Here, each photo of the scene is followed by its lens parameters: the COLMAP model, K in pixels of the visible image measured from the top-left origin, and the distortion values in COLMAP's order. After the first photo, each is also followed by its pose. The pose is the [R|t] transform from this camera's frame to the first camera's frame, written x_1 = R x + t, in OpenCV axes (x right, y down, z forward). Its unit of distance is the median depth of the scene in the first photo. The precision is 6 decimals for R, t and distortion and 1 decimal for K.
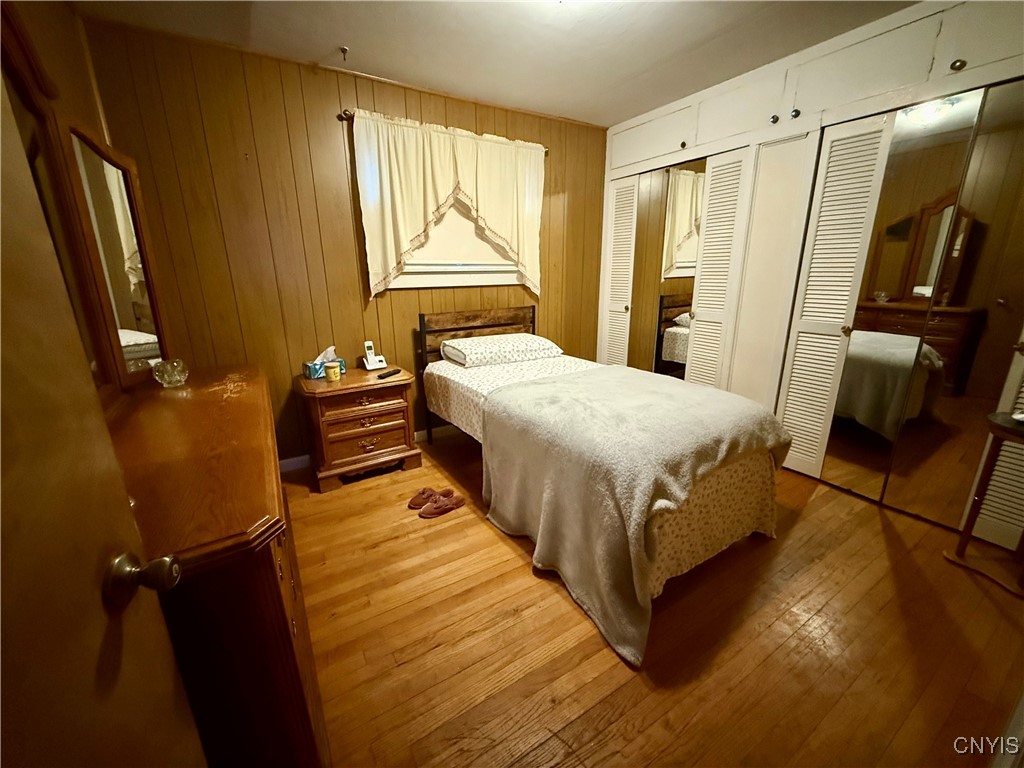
lens RADIAL K [[411.4, 0, 512.0], [0, 411.4, 384.0], [0, 0, 1]] dist [0.000809, -0.000180]
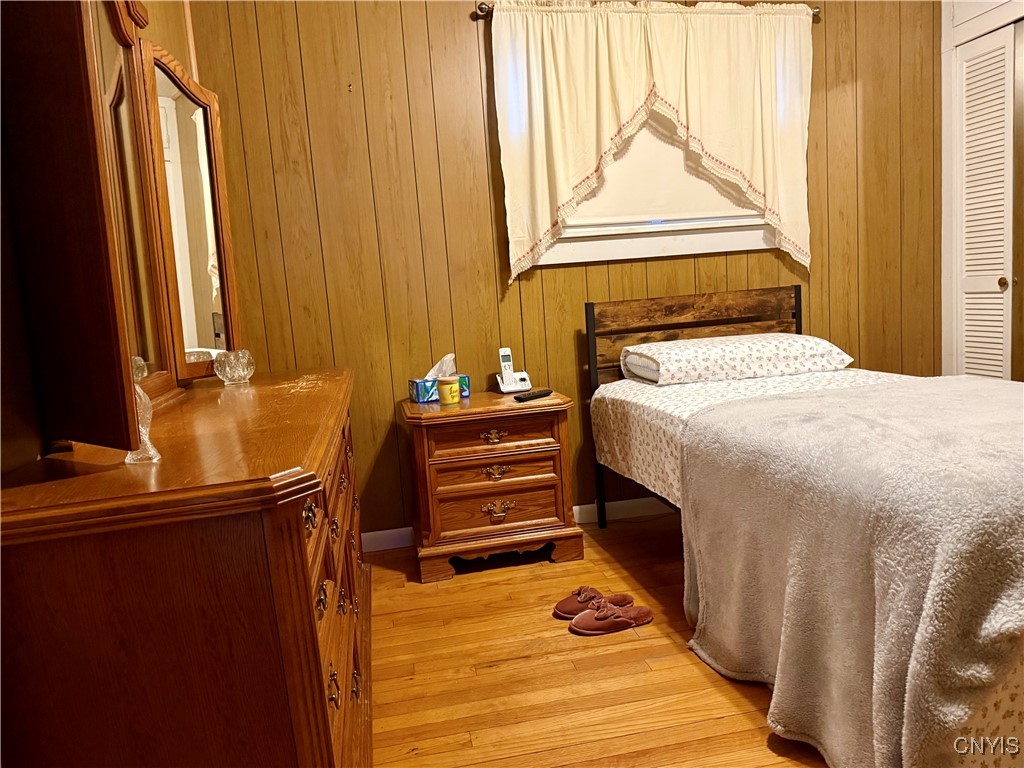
lens RADIAL K [[727.2, 0, 512.0], [0, 727.2, 384.0], [0, 0, 1]] dist [0.105930, -0.169555]
pose [[0.934319, -0.013849, -0.356168, 0.059909], [-0.032630, 0.991726, -0.124159, 0.094316], [0.354940, 0.127626, 0.926137, -0.019537]]
